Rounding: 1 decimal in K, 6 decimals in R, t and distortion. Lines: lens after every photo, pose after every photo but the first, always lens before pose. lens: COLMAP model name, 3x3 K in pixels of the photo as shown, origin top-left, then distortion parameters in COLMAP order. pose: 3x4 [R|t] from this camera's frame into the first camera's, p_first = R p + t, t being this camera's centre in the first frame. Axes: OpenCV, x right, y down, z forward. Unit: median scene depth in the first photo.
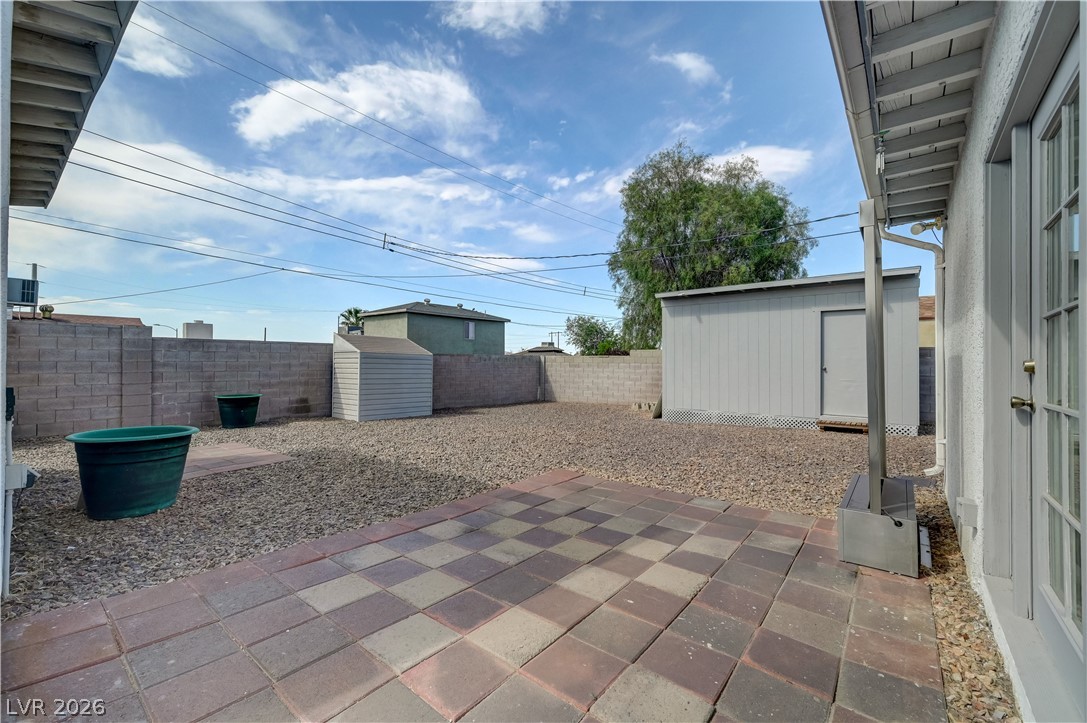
lens RADIAL K [[451.3, 0, 543.5], [0, 451.3, 361.5], [0, 0, 1]] dist [-0.002466, -0.000263]
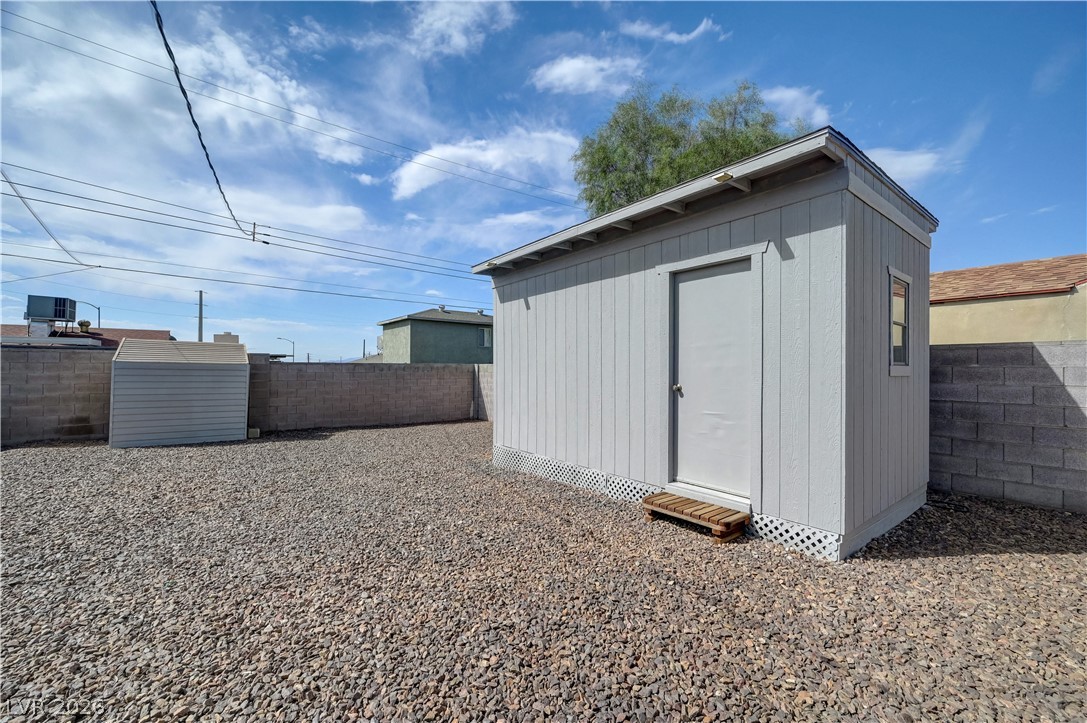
lens RADIAL K [[437.4, 0, 546.5], [0, 437.4, 367.4], [0, 0, 1]] dist [0.000852, 0.000074]
pose [[0.972983, -0.003407, -0.230851, 0.487094], [0.002599, 0.999989, -0.003802, -0.004760], [0.230862, 0.003099, 0.972982, 0.408265]]
